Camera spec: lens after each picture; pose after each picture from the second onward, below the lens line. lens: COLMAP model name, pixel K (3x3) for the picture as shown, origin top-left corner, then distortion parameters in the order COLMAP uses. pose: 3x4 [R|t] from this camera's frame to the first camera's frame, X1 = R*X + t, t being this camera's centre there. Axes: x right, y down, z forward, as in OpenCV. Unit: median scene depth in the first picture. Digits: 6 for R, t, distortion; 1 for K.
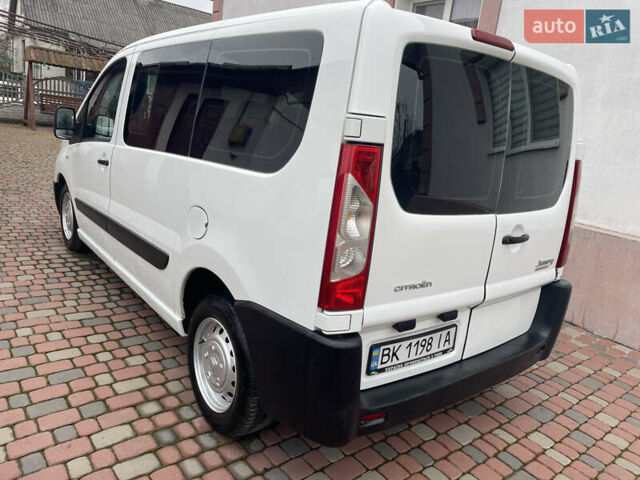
lens RADIAL K [[489.1, 0, 322.6], [0, 489.1, 239.5], [0, 0, 1]] dist [0.059749, -0.064824]
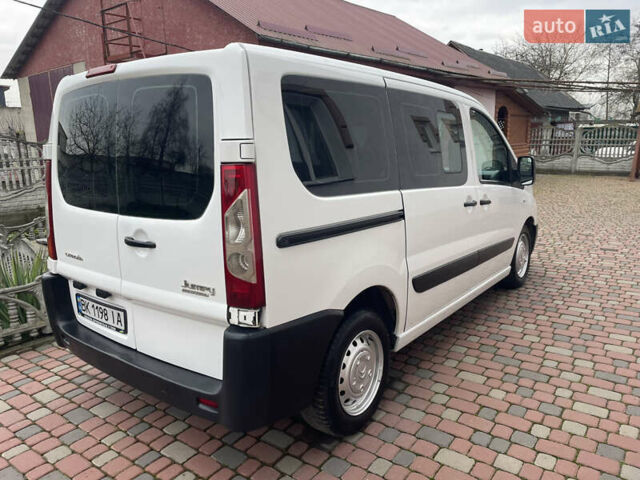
lens RADIAL K [[489.1, 0, 318.0], [0, 489.1, 238.1], [0, 0, 1]] dist [0.059749, -0.064824]
pose [[0.215989, 0.063262, -0.974344, 1.424928], [-0.181991, 0.983020, 0.023482, -0.099505], [0.959285, 0.172250, 0.223835, 1.101838]]
